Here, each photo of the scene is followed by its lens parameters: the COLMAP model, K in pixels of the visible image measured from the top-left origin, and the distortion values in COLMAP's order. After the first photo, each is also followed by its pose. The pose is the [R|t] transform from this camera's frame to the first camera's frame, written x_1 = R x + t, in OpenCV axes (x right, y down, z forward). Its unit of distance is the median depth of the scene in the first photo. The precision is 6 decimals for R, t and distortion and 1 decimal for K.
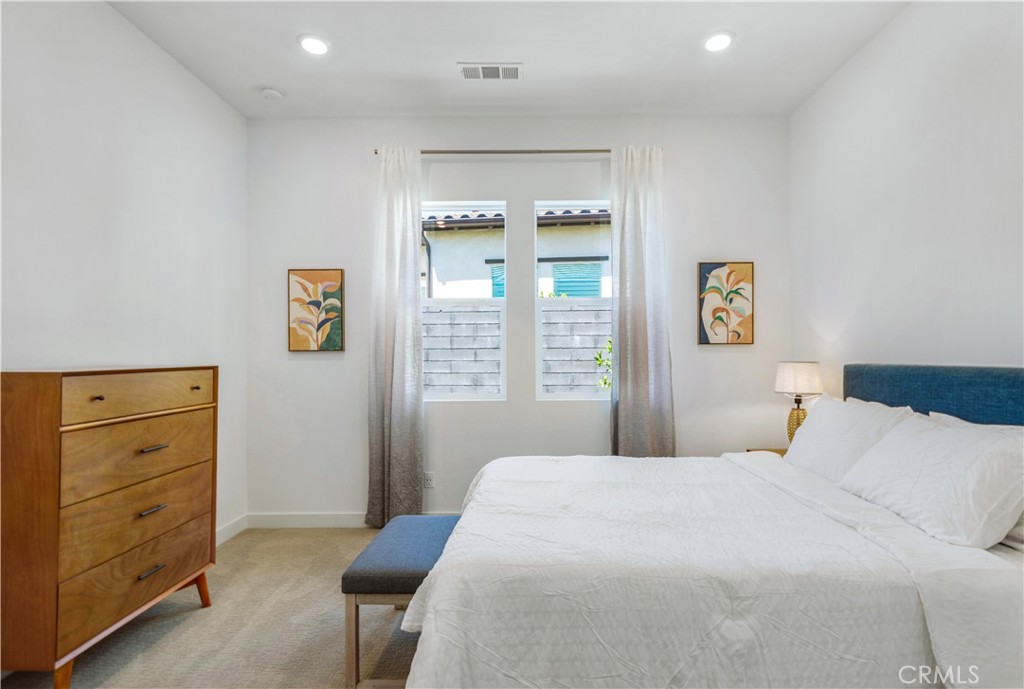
lens RADIAL K [[495.9, 0, 519.9], [0, 495.9, 342.8], [0, 0, 1]] dist [0.005055, -0.000247]
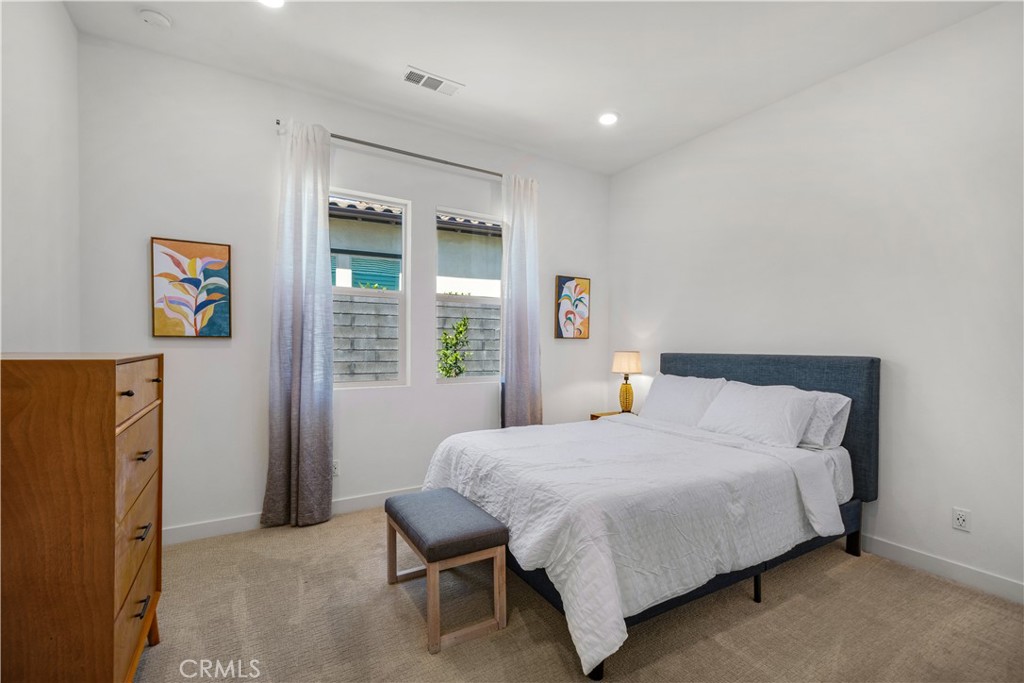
lens RADIAL K [[455.3, 0, 511.0], [0, 455.3, 348.9], [0, 0, 1]] dist [0.003110, -0.000476]
pose [[0.848039, 0.006734, 0.529890, -0.377376], [-0.023226, 0.999431, 0.024470, 0.005037], [-0.529424, -0.033059, 0.847713, 0.041328]]
